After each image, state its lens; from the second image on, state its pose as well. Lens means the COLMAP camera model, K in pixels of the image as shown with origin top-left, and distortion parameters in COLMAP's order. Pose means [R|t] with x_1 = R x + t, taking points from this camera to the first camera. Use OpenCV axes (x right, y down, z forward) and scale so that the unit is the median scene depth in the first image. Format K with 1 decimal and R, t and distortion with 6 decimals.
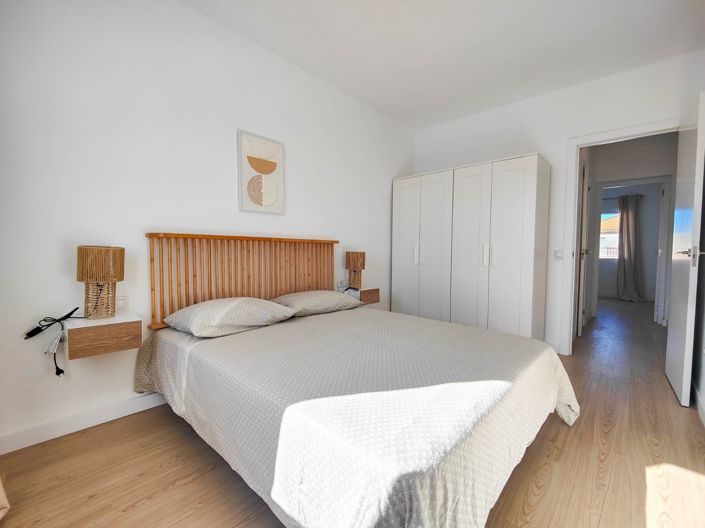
lens RADIAL K [[308.6, 0, 355.5], [0, 308.6, 264.5], [0, 0, 1]] dist [0.026325, -0.019526]
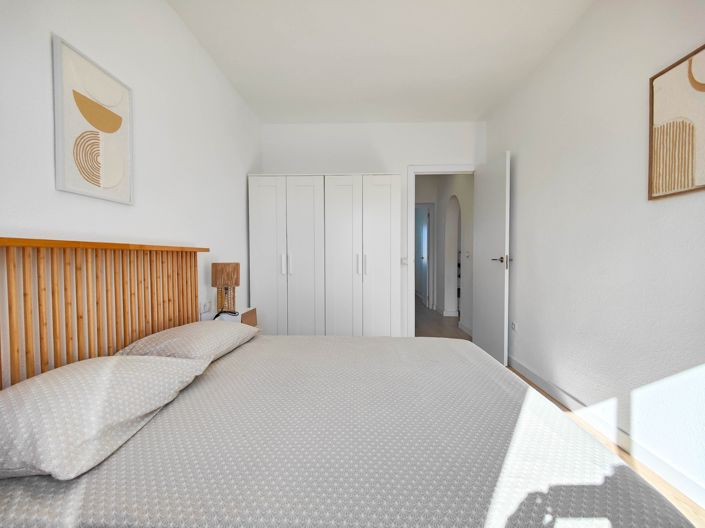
lens RADIAL K [[308.6, 0, 355.5], [0, 308.6, 264.5], [0, 0, 1]] dist [0.026325, -0.019526]
pose [[0.761942, -0.026778, 0.647091, -0.289025], [0.038516, 0.999250, -0.004001, -0.026566], [-0.646498, 0.027972, 0.762402, 0.252793]]
